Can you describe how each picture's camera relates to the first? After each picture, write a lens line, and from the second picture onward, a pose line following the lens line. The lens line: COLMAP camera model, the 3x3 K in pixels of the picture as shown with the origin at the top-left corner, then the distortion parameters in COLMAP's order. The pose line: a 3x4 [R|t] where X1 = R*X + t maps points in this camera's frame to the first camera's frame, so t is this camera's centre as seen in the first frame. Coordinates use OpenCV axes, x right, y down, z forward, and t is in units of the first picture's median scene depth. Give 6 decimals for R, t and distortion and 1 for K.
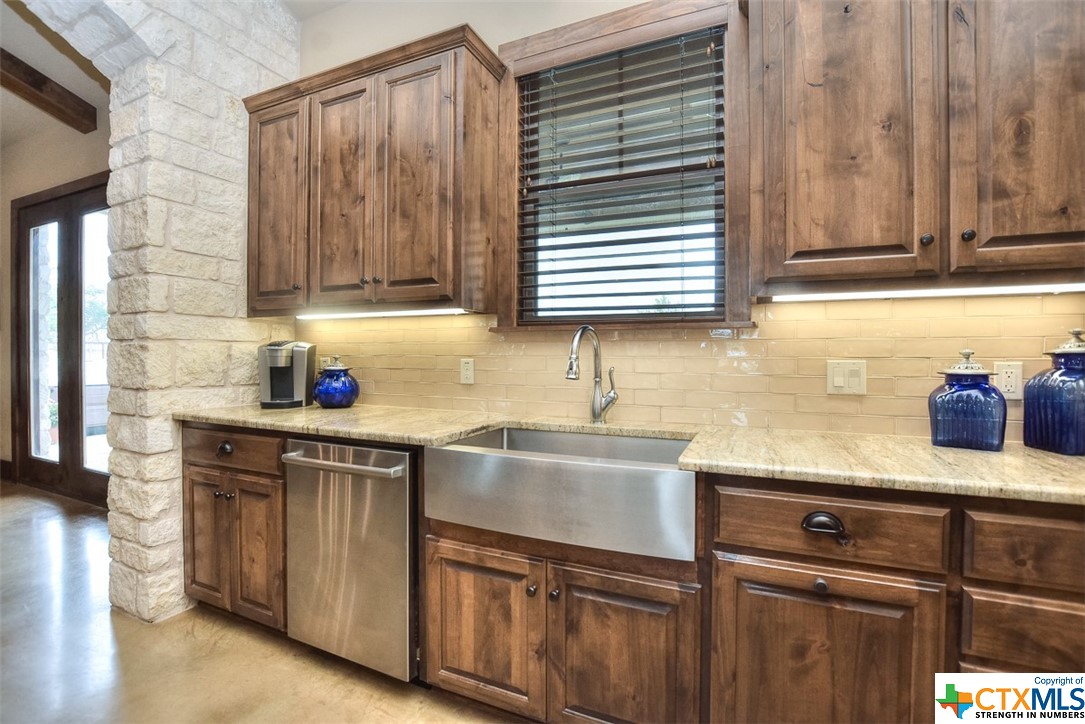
lens RADIAL K [[488.9, 0, 543.1], [0, 488.9, 359.1], [0, 0, 1]] dist [-0.032317, 0.004259]
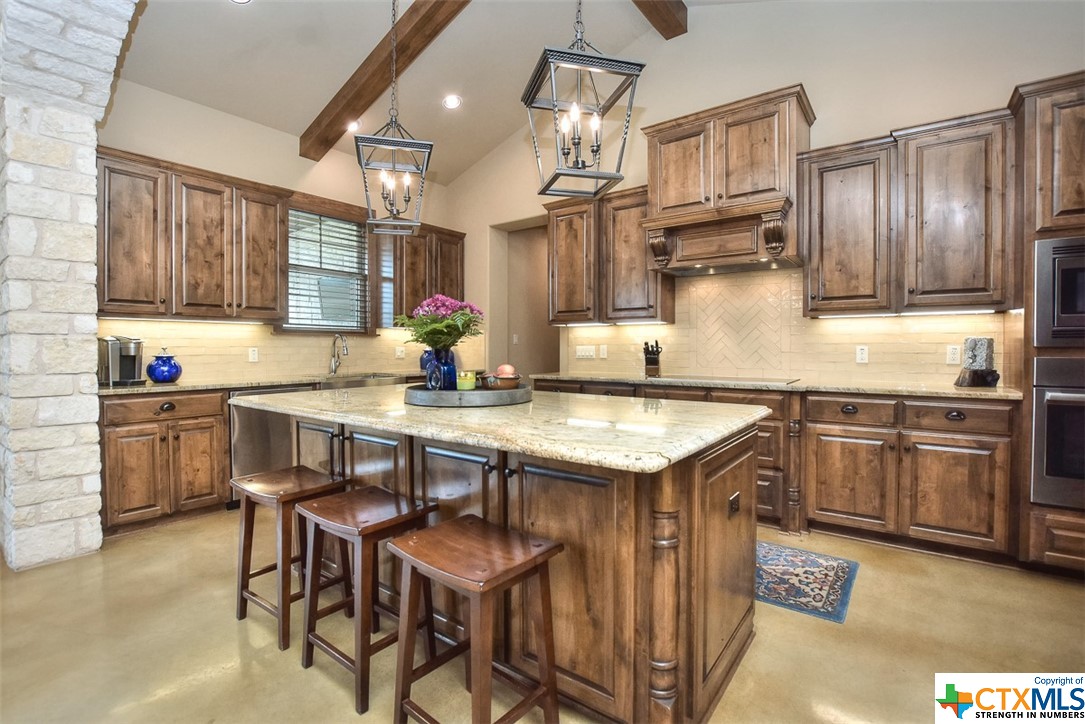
lens RADIAL K [[488.9, 0, 546.3], [0, 488.9, 355.0], [0, 0, 1]] dist [-0.032317, 0.004259]
pose [[0.218460, -0.014695, 0.975735, -1.746833], [0.006185, 0.999887, 0.013674, 0.005977], [-0.975826, 0.003047, 0.218527, -0.481361]]
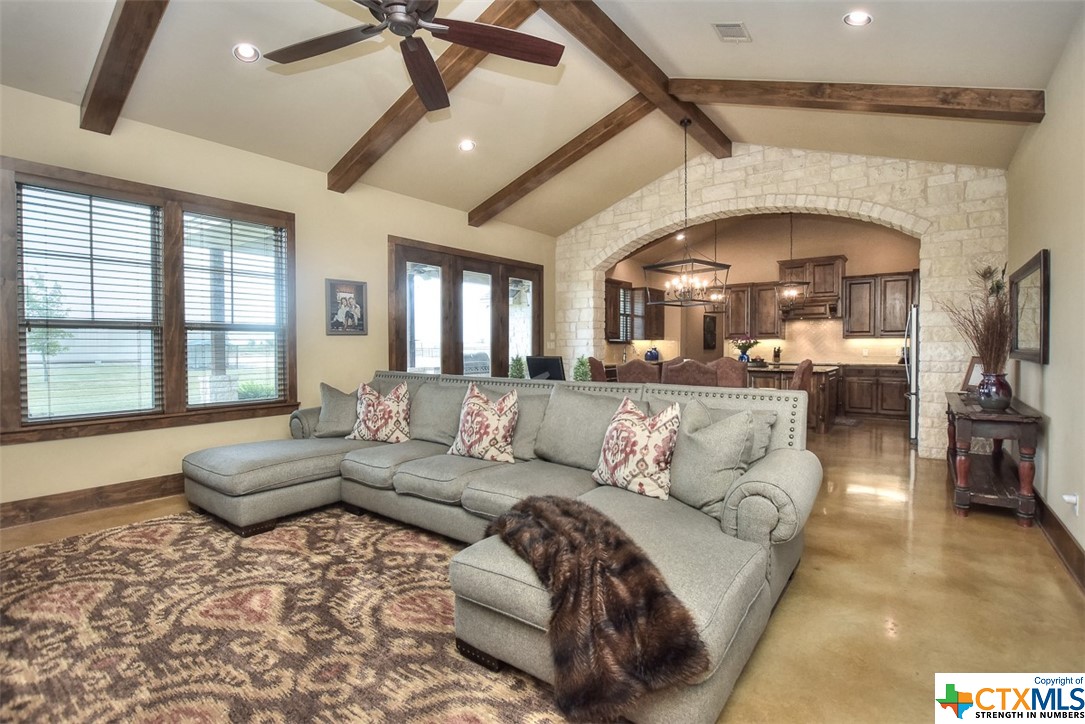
lens RADIAL K [[509.0, 0, 547.9], [0, 509.0, 358.9], [0, 0, 1]] dist [-0.025344, -0.000395]
pose [[0.209834, -0.026098, 0.977389, -4.955403], [0.008103, 0.999656, 0.024953, -0.045527], [-0.977703, 0.002684, 0.209973, 0.673374]]
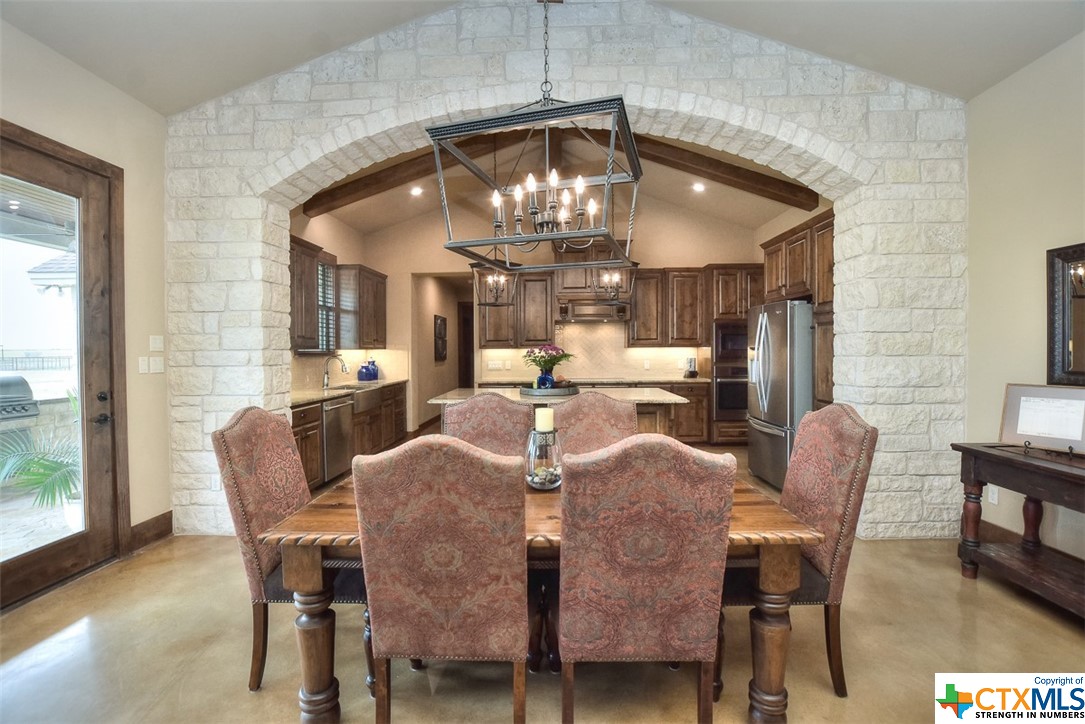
lens RADIAL K [[488.9, 0, 546.6], [0, 488.9, 357.3], [0, 0, 1]] dist [-0.032317, 0.004259]
pose [[-0.384501, -0.010375, 0.923066, -2.918031], [0.010948, 0.999815, 0.015798, -0.088895], [-0.923060, 0.016180, -0.384316, 0.895441]]
